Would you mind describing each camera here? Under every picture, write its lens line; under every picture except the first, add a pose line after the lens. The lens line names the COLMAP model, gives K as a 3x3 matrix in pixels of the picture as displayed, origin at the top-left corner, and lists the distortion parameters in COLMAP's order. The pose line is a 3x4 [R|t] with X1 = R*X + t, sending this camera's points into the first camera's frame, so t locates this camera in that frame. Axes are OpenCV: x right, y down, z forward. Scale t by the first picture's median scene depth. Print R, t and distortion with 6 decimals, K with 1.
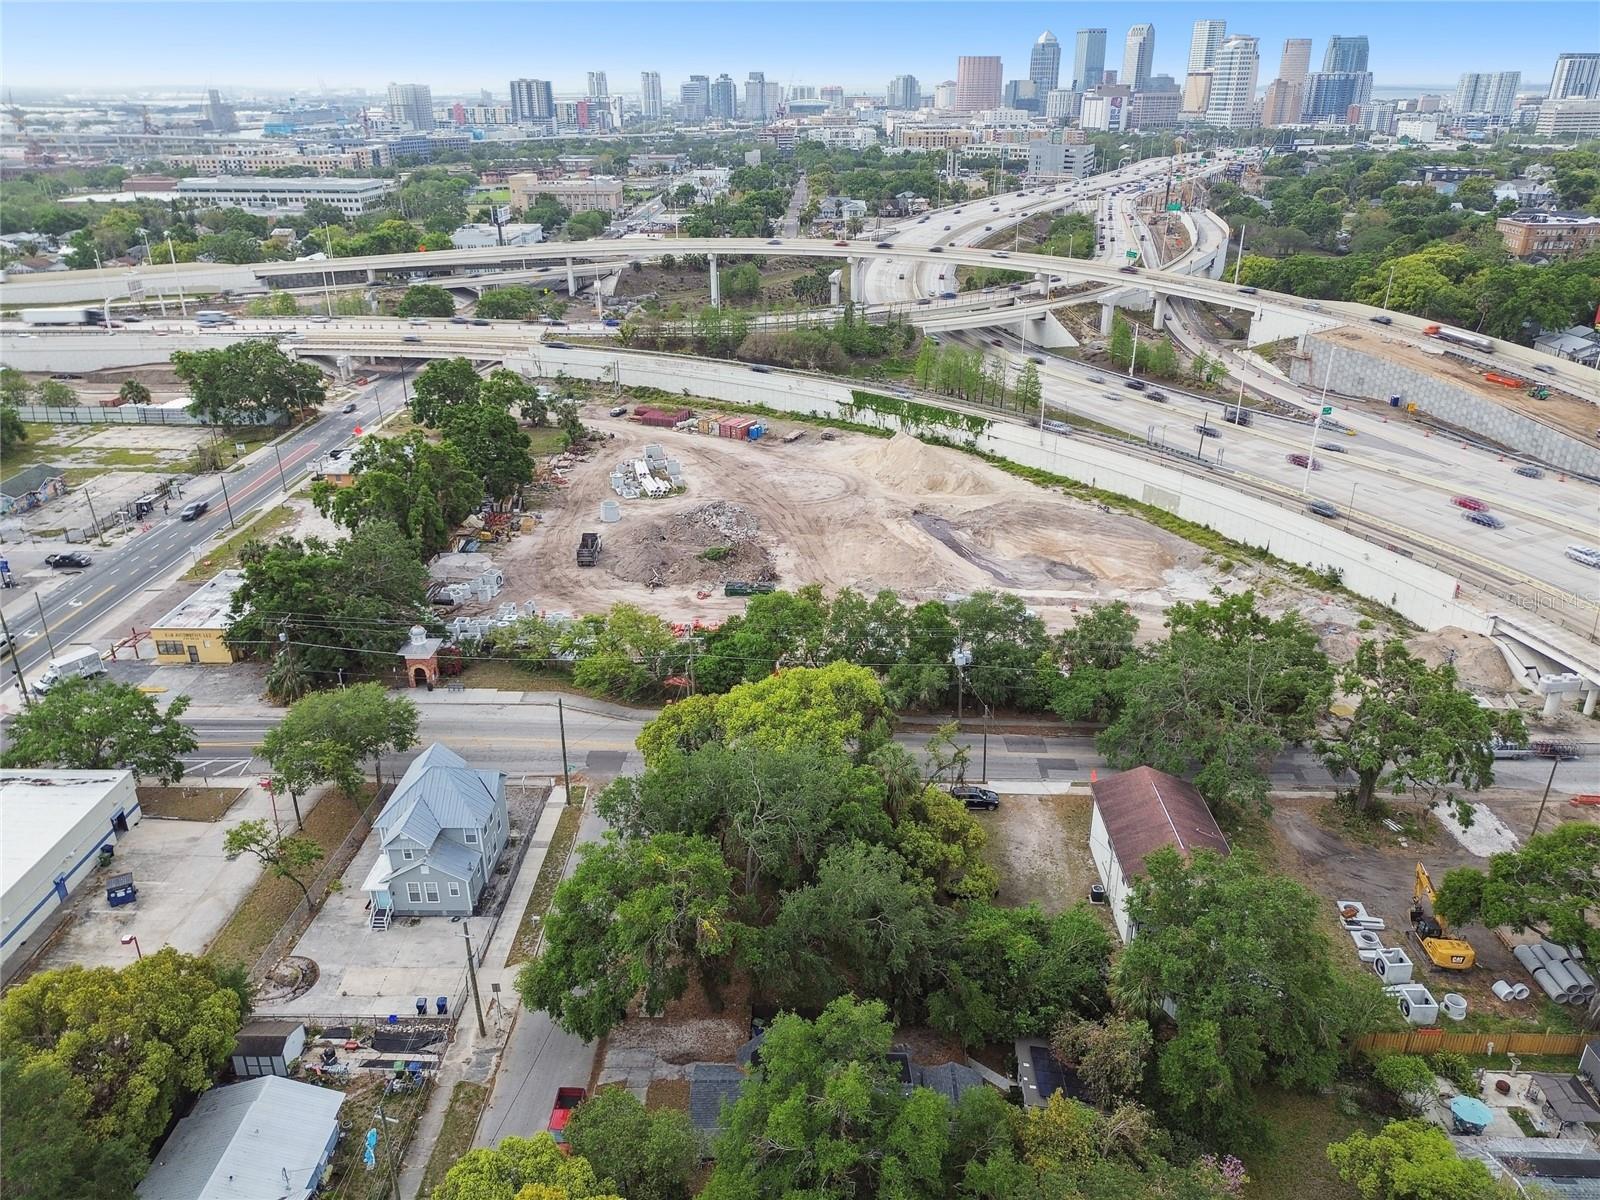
lens RADIAL K [[1144.8, 0, 797.2], [0, 1144.8, 593.1], [0, 0, 1]] dist [0.090717, -0.091891]
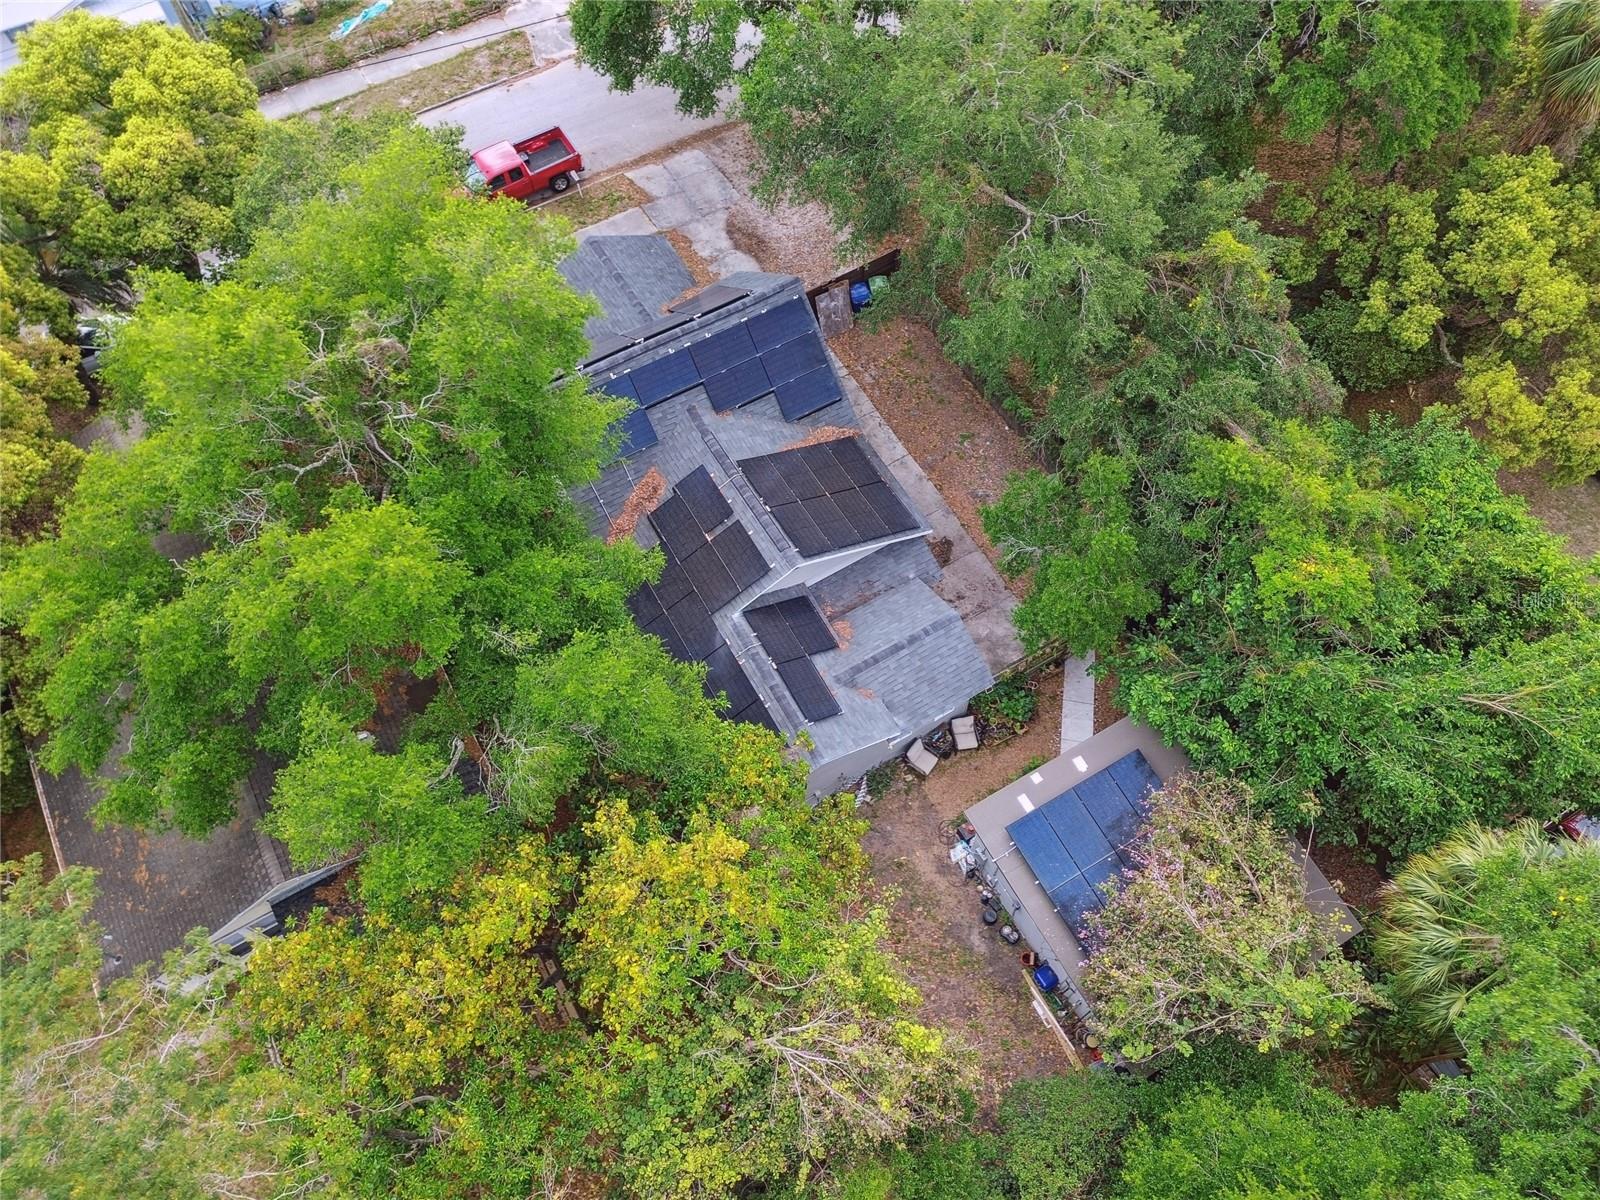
lens RADIAL K [[1144.8, 0, 797.2], [0, 1144.8, 593.1], [0, 0, 1]] dist [0.090717, -0.091891]
pose [[0.525826, 0.742663, -0.414679, 0.260630], [-0.338433, 0.629936, 0.699031, 0.134291], [0.780365, -0.227228, 0.582578, 0.707241]]
